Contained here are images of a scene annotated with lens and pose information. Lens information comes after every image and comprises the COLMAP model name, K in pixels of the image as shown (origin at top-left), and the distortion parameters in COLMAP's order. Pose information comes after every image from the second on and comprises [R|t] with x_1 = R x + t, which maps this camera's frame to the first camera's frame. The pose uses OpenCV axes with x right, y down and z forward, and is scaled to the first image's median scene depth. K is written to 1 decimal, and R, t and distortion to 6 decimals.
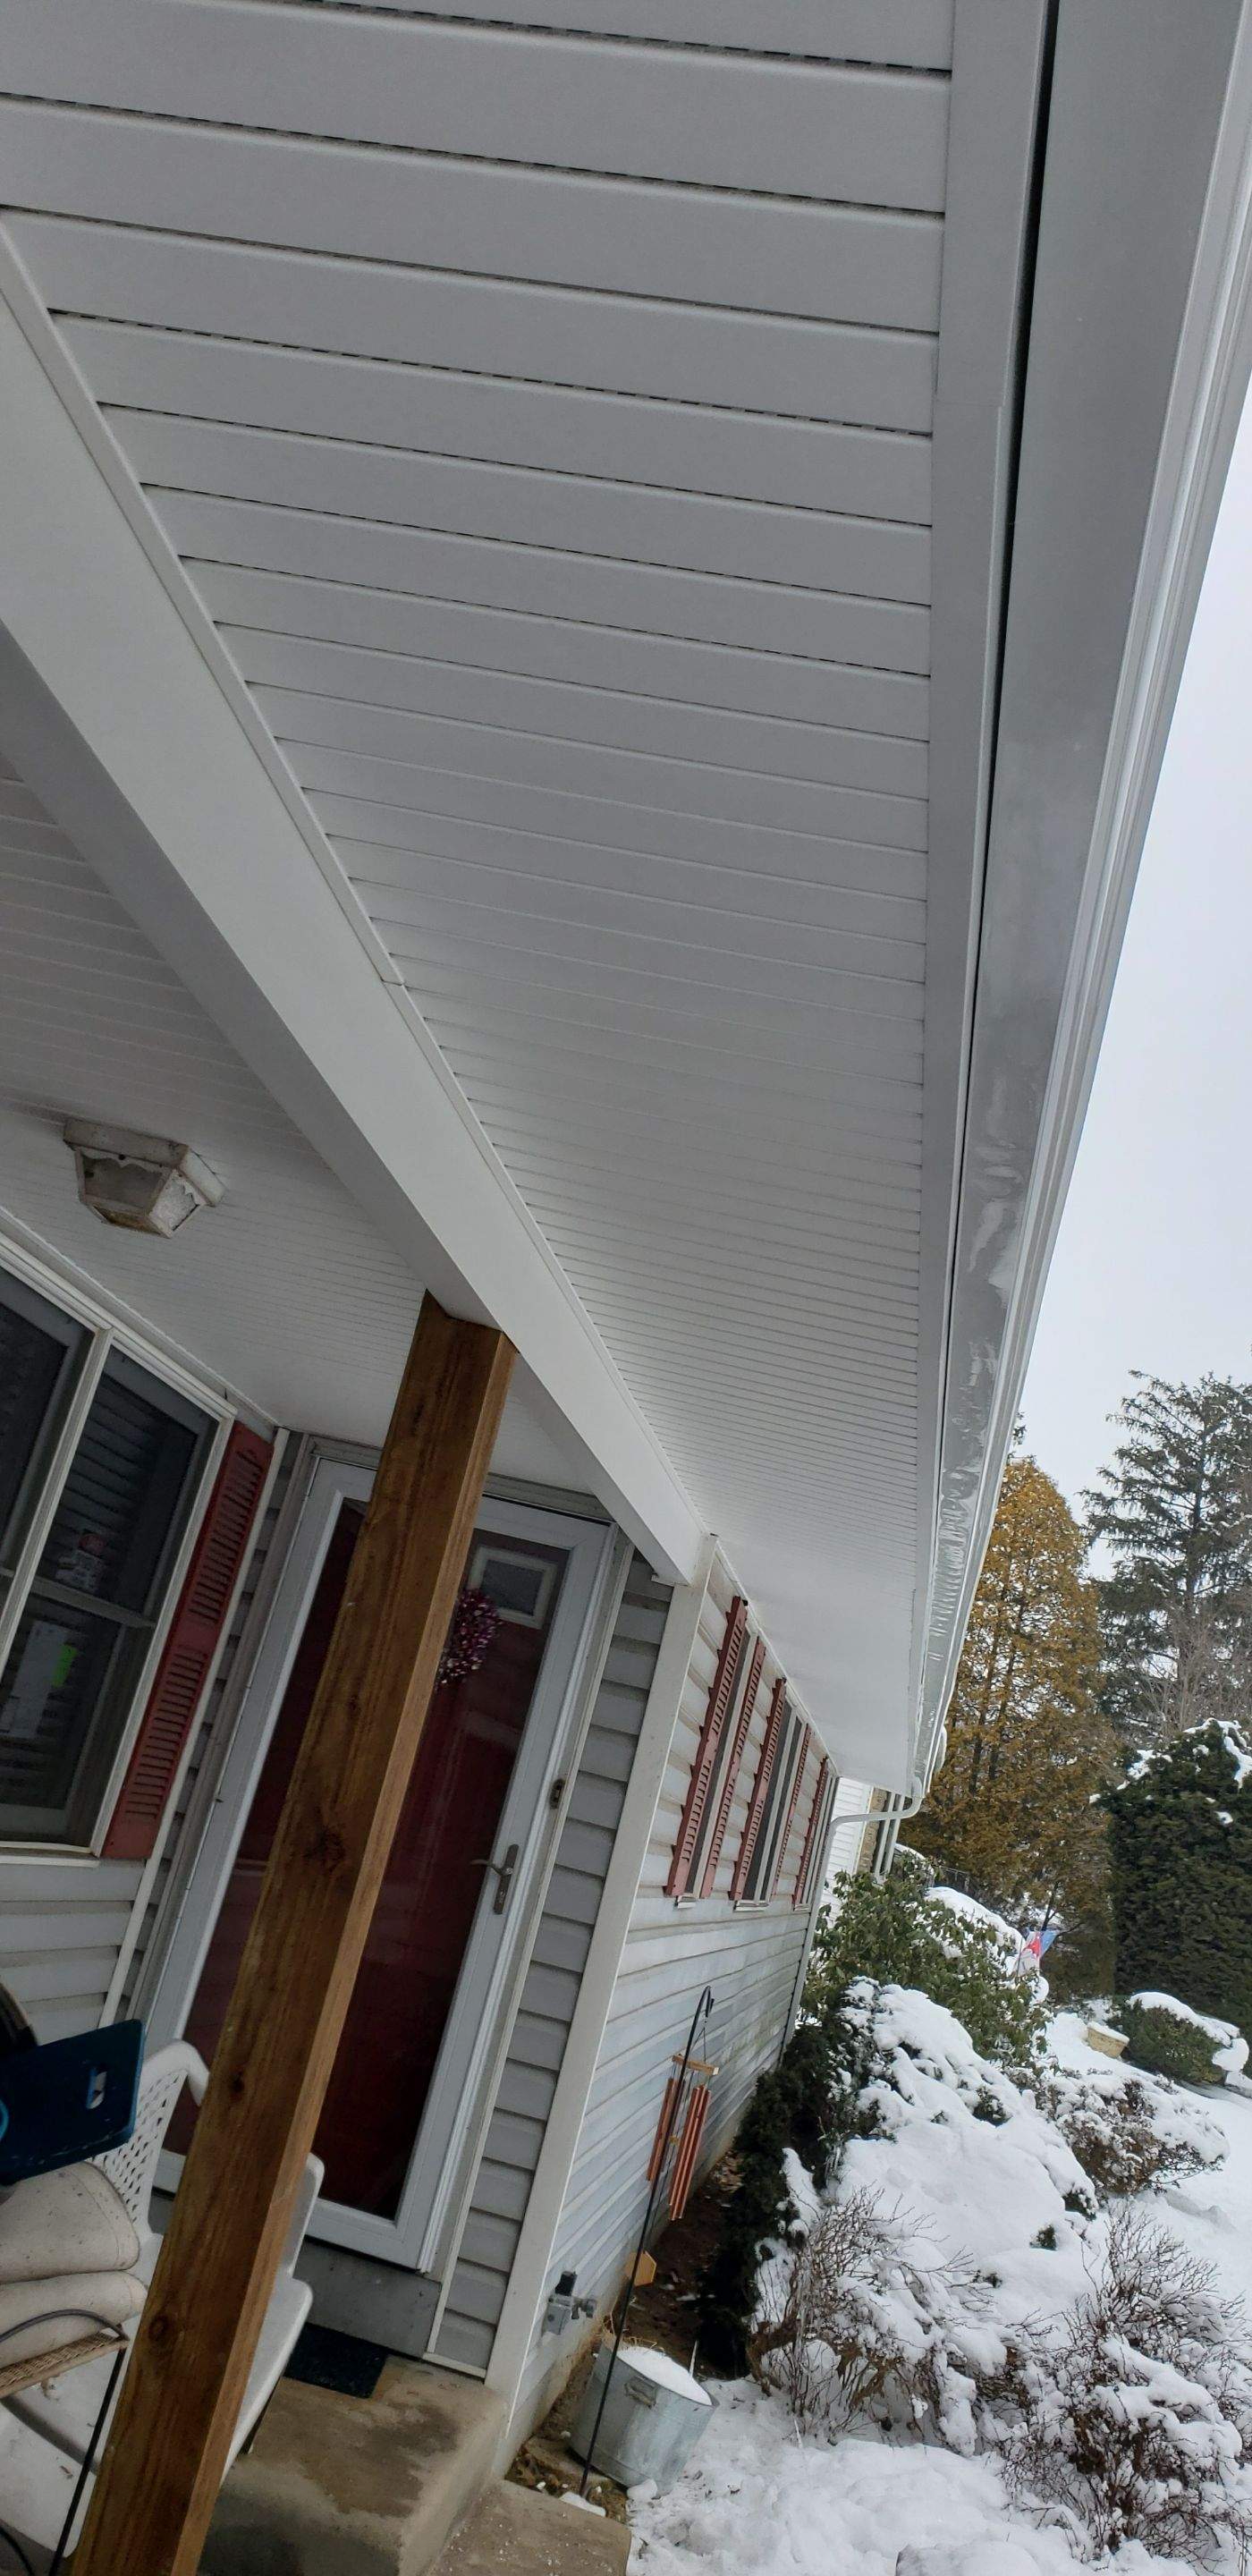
lens RADIAL K [[1931.7, 0, 626.0], [0, 1931.7, 1288.0], [0, 0, 1]] dist [-0.002369, -0.003712]
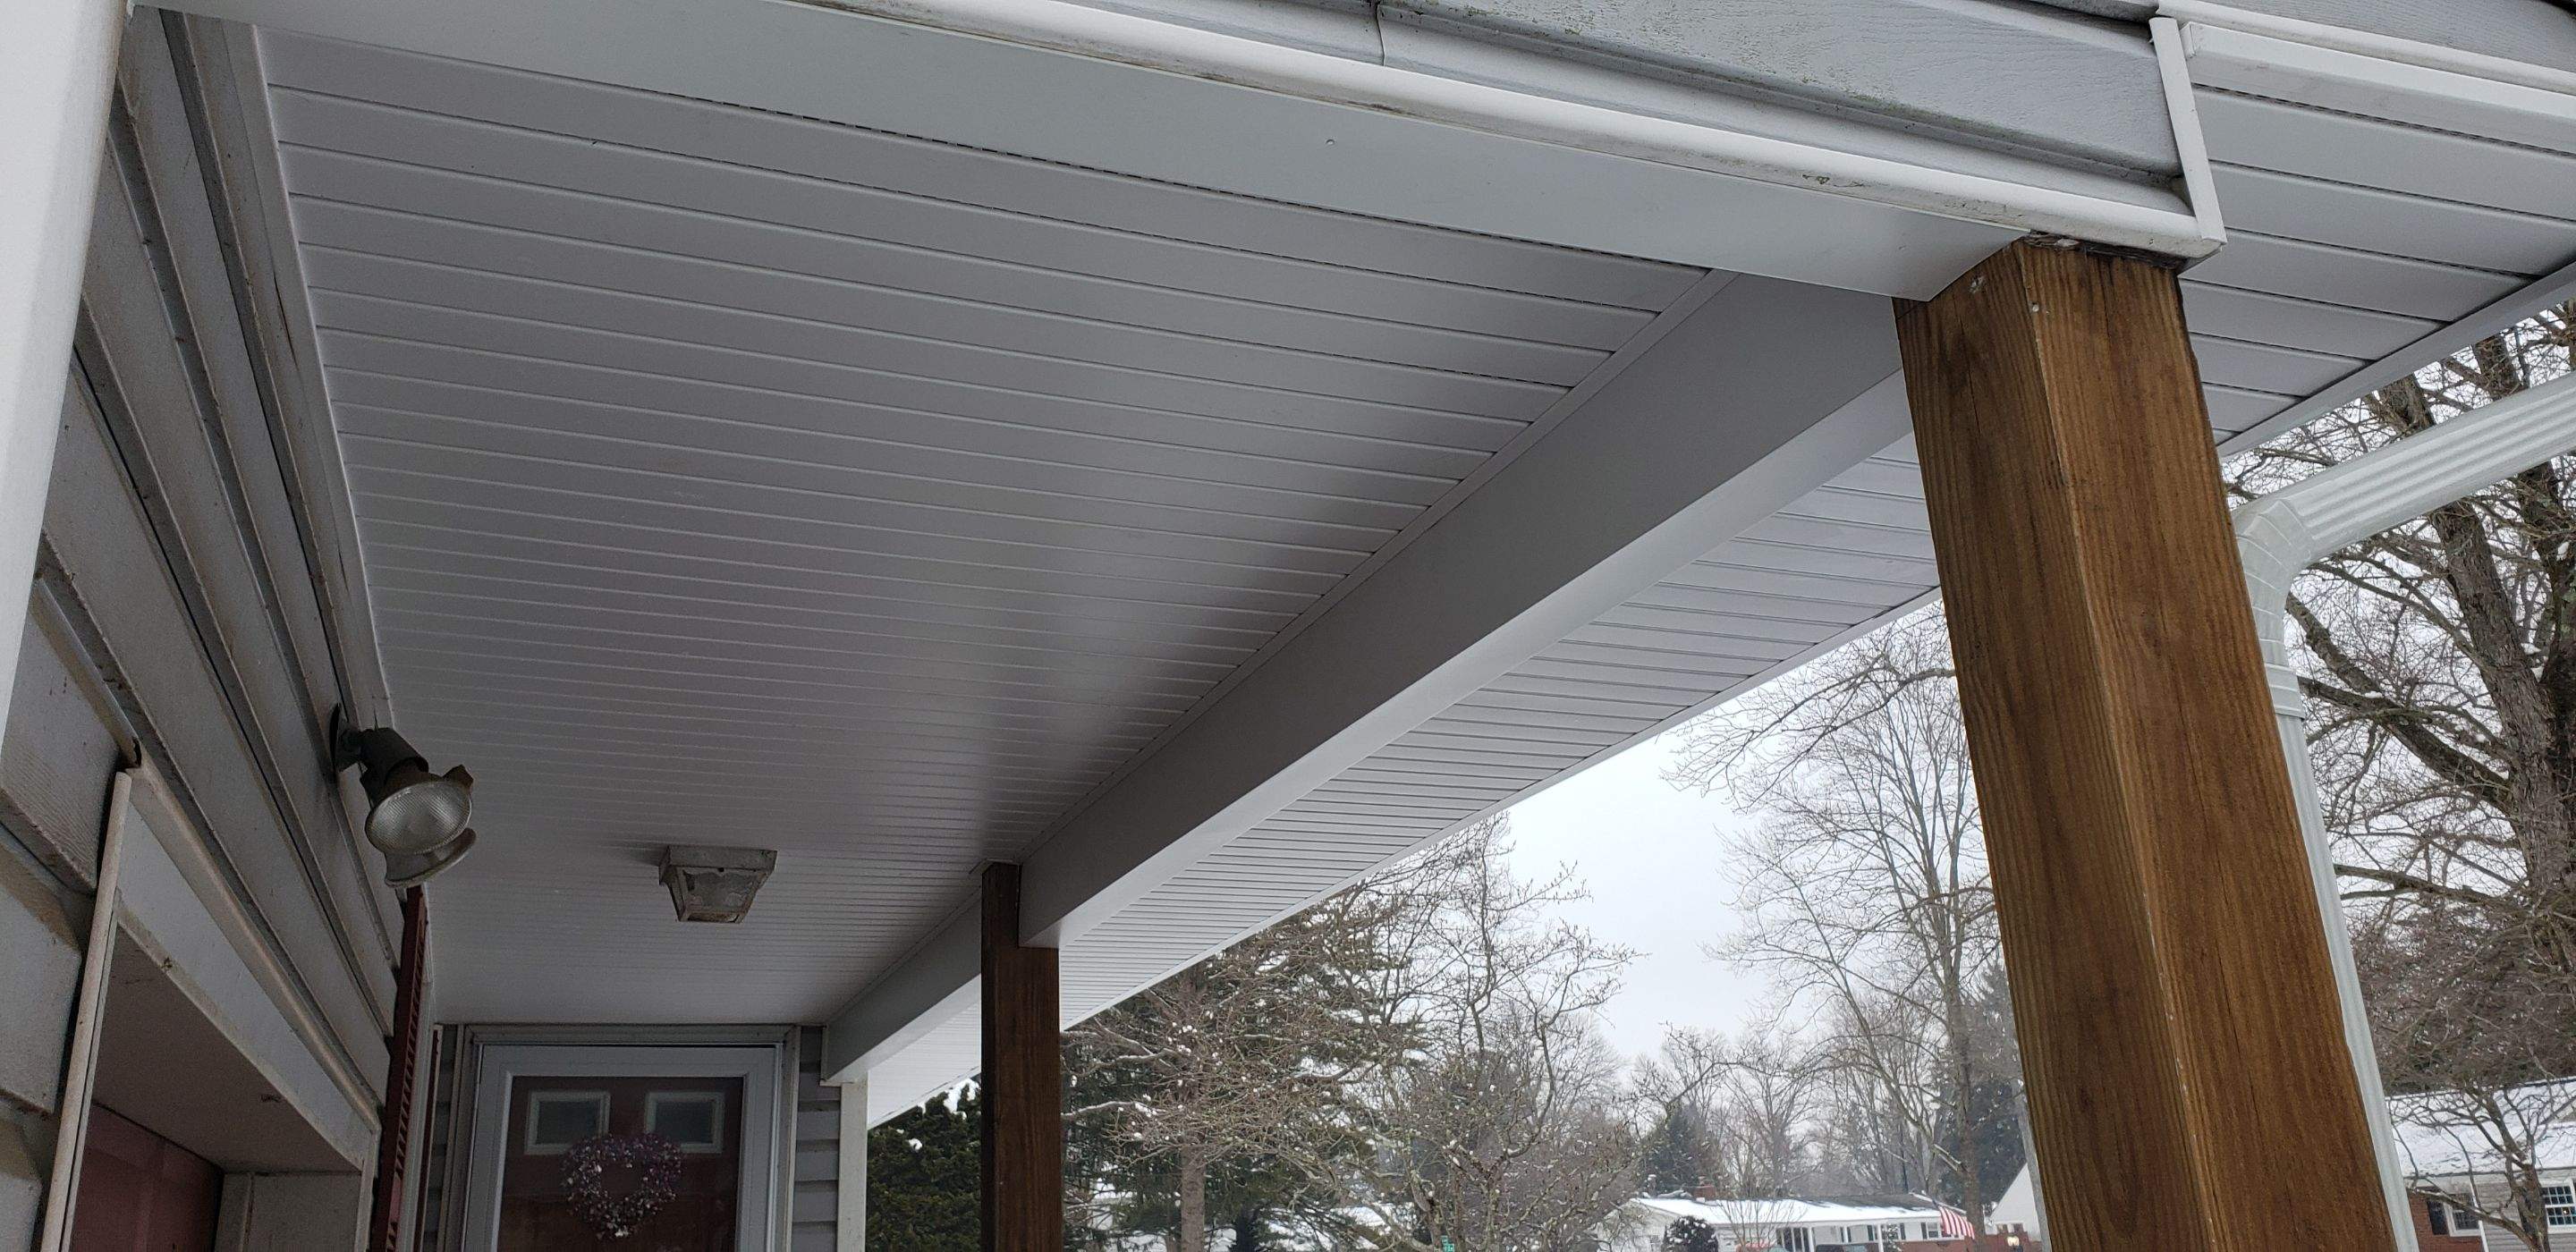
lens RADIAL K [[1931.7, 0, 1288.0], [0, 1931.7, 626.0], [0, 0, 1]] dist [-0.002369, -0.003712]
pose [[0.831250, -0.120013, 0.542790, -0.587364], [0.120413, 0.992108, 0.034954, -0.212478], [-0.542701, 0.036304, 0.839141, -0.198479]]
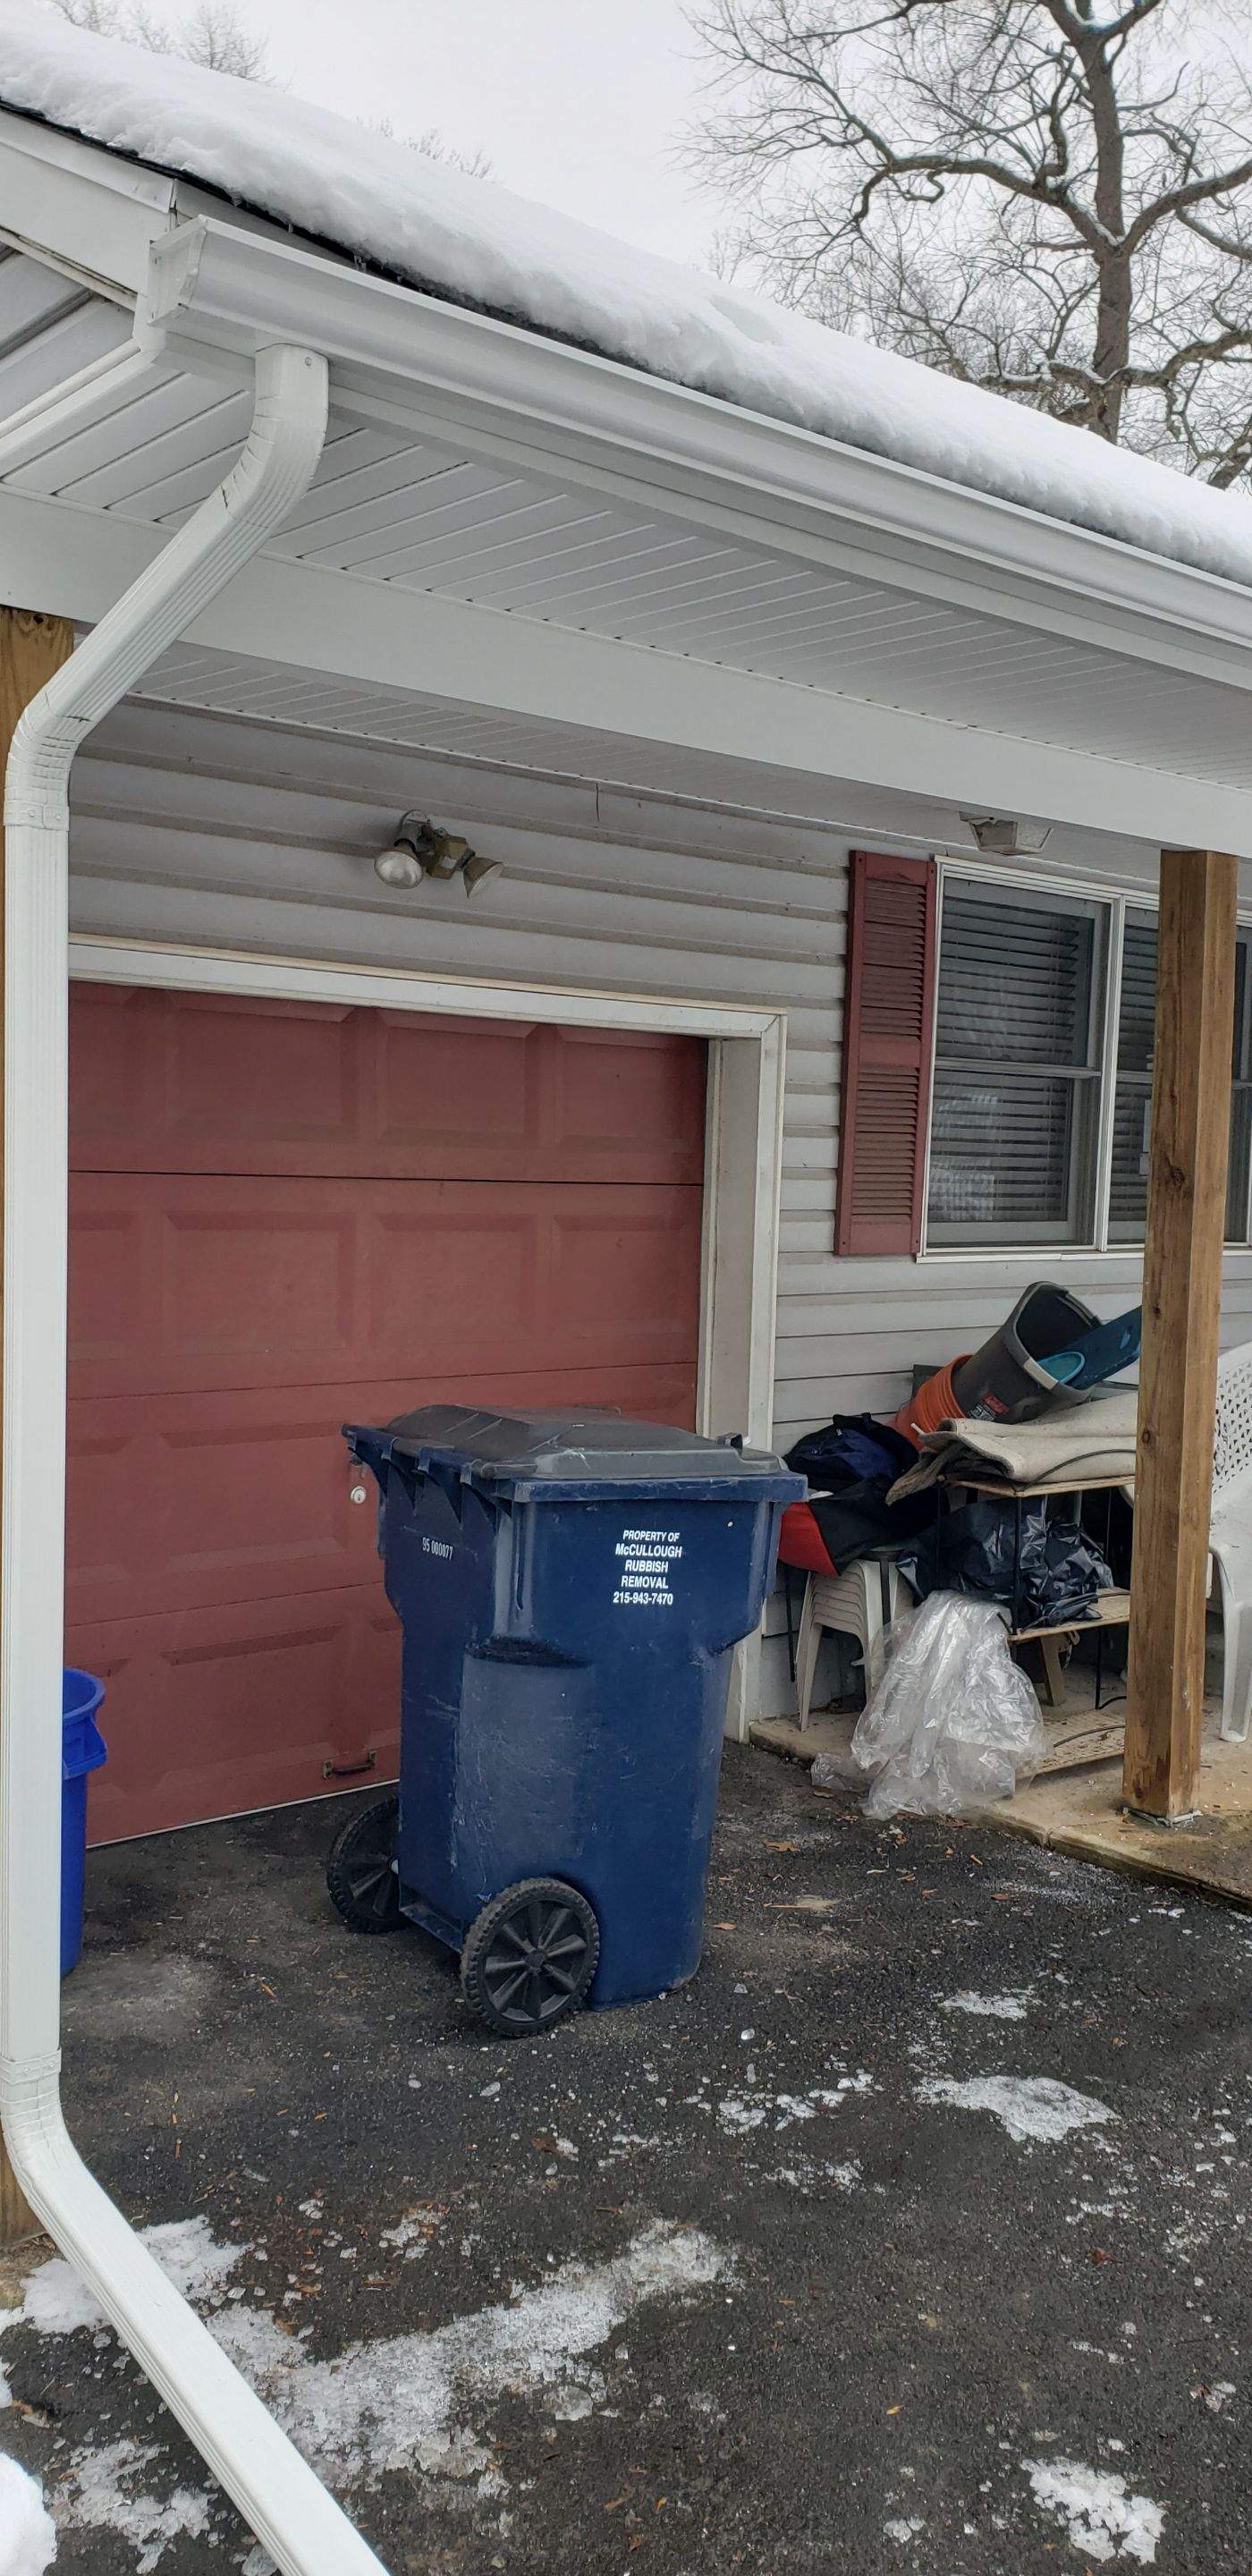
lens RADIAL K [[1931.7, 0, 626.0], [0, 1931.7, 1288.0], [0, 0, 1]] dist [-0.002369, -0.003712]
pose [[0.711293, -0.169680, -0.682108, 0.579426], [0.323143, 0.940733, 0.102954, 0.039920], [0.624212, -0.293649, 0.723968, -0.519351]]
